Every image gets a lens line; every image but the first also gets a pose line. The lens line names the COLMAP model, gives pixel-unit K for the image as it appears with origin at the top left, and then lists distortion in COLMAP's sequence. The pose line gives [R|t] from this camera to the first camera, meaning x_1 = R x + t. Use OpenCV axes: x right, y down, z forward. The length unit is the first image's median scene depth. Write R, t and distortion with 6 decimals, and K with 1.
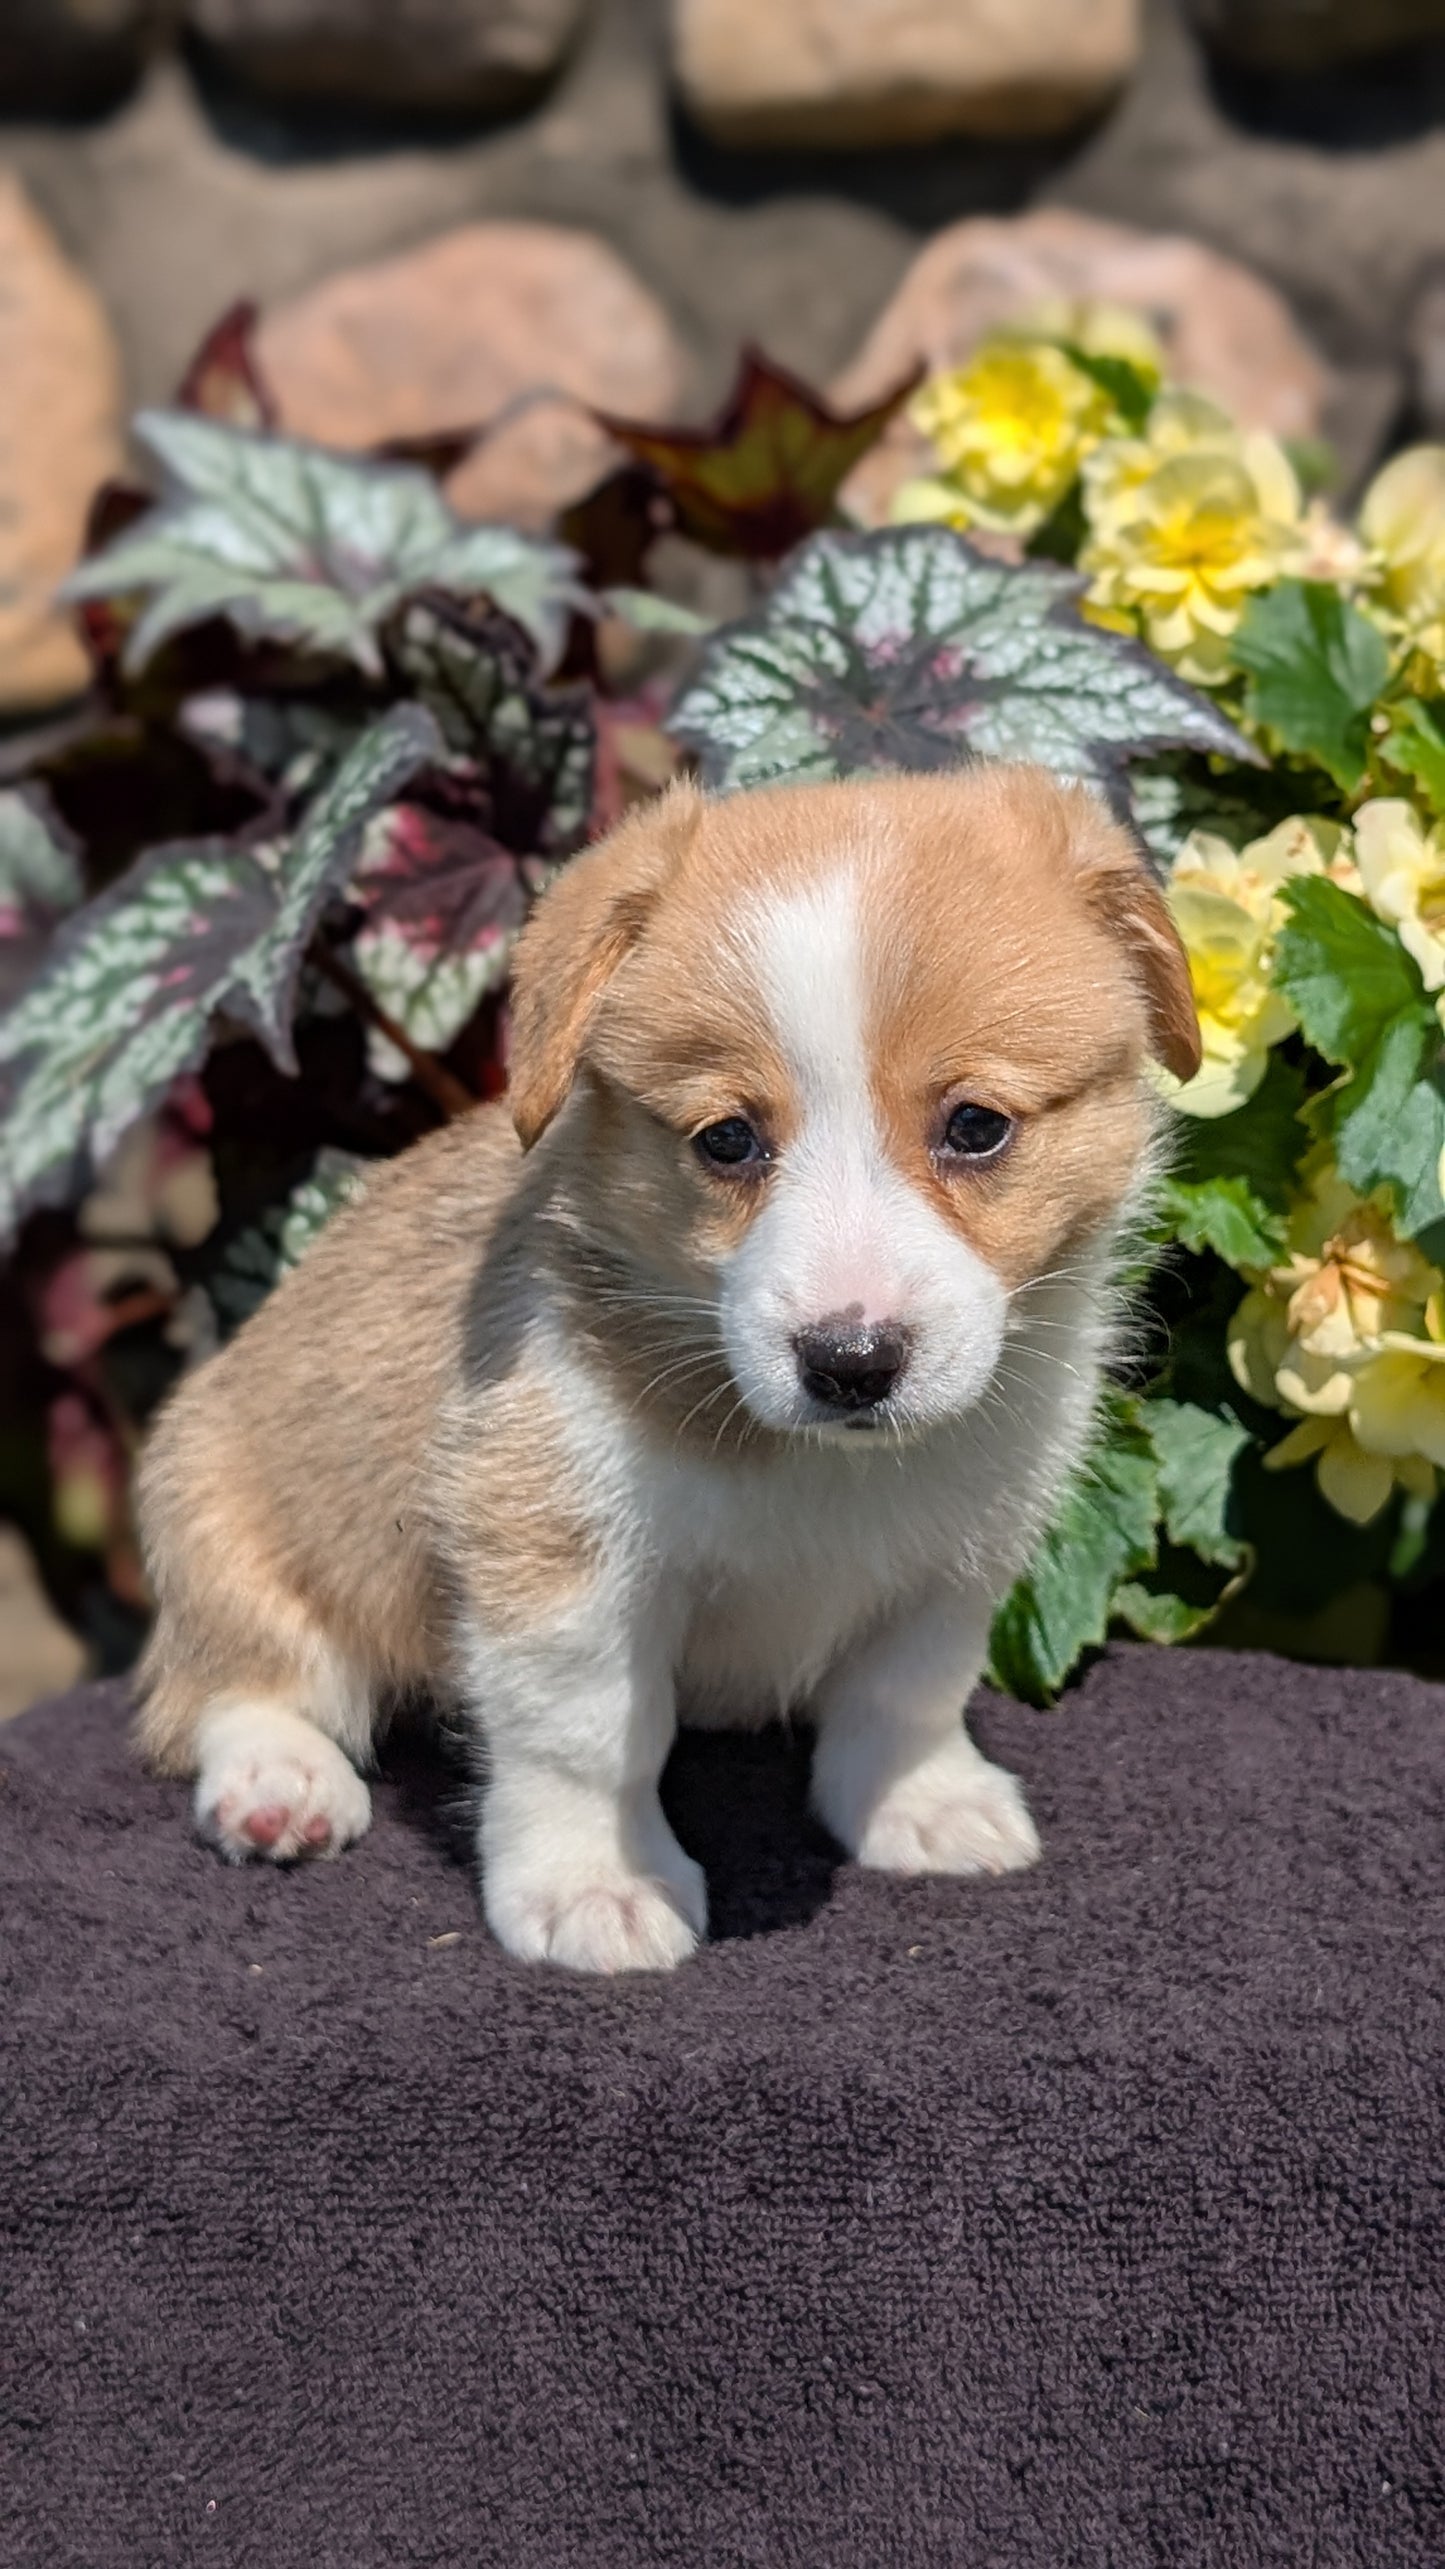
lens RADIAL K [[3911.7, 0, 794.3], [0, 3911.7, 1268.6], [0, 0, 1]] dist [-0.028919, 0.000000]
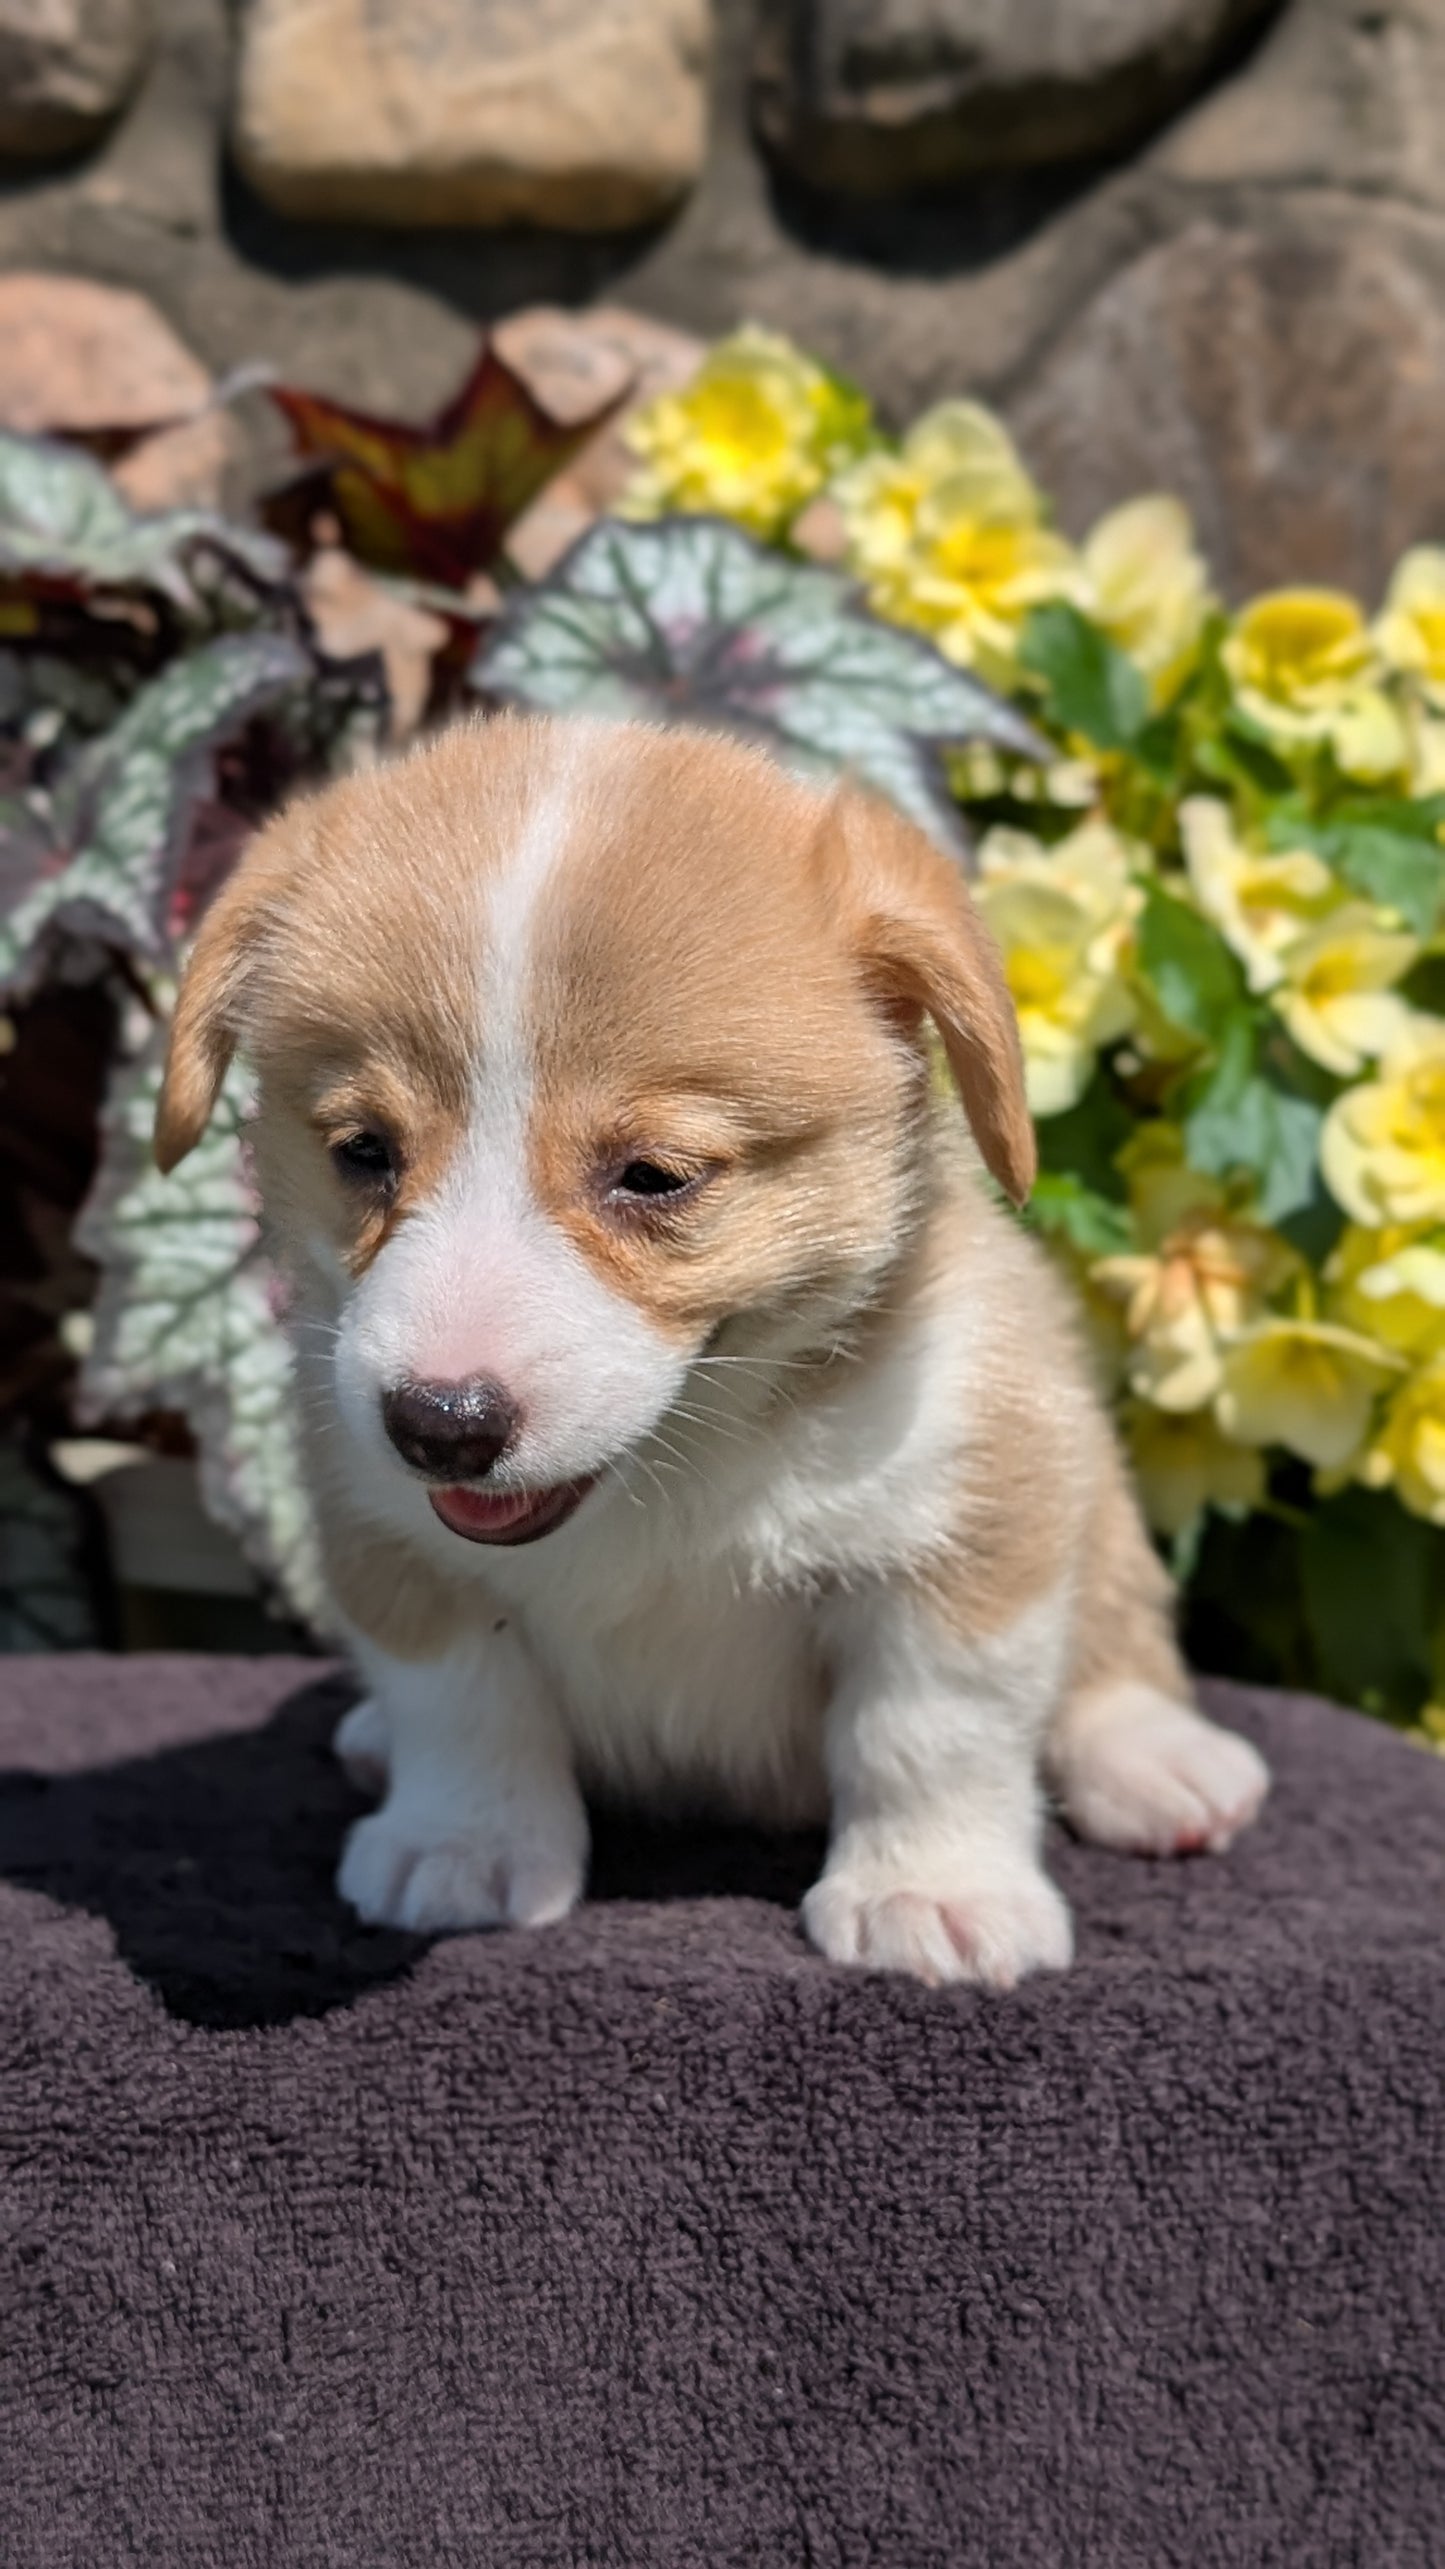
lens RADIAL K [[3911.7, 0, 657.0], [0, 3911.7, 1354.0], [0, 0, 1]] dist [-0.028919, 0.000000]
pose [[0.970759, 0.032741, 0.237811, -0.294009], [-0.016647, 0.997452, -0.069371, 0.124550], [-0.239477, 0.063384, 0.968831, 0.100955]]
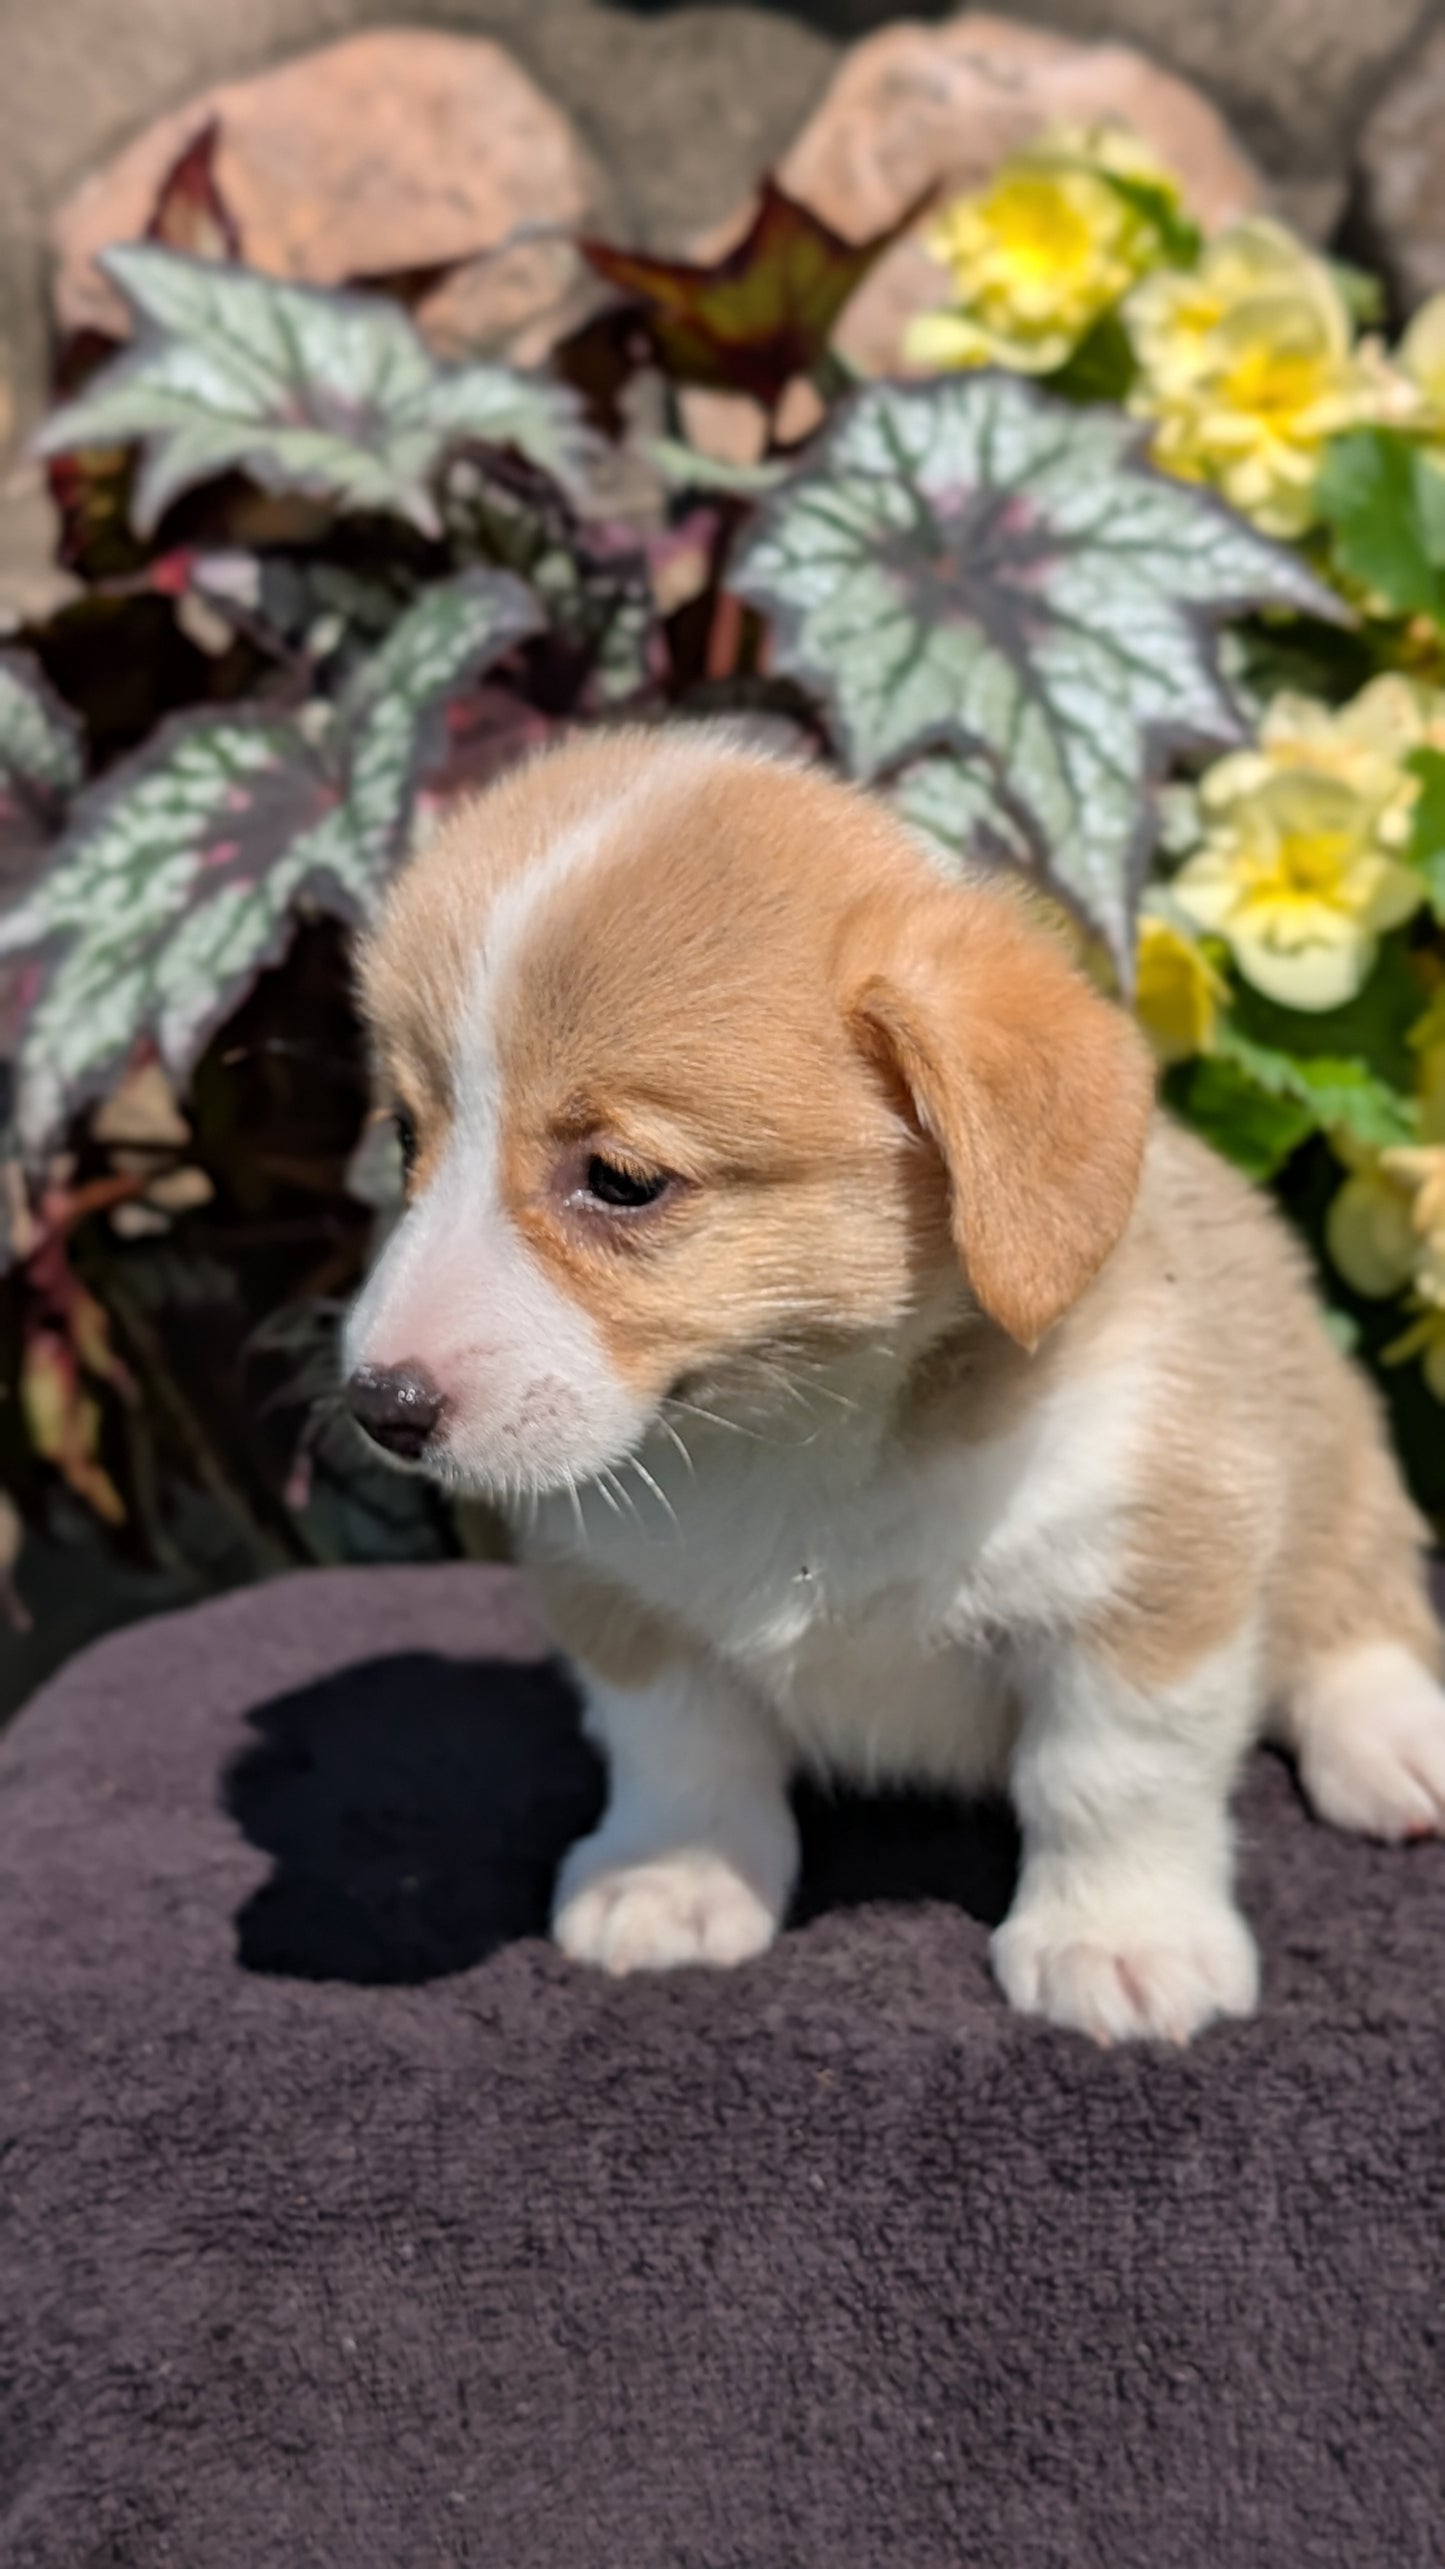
lens RADIAL K [[3911.7, 0, 647.1], [0, 3911.7, 1260.8], [0, 0, 1]] dist [-0.028919, 0.000000]
pose [[0.997216, -0.020985, 0.071550, -0.173775], [0.016800, 0.998140, 0.058601, -0.044259], [-0.072646, -0.057236, 0.995714, 0.070375]]
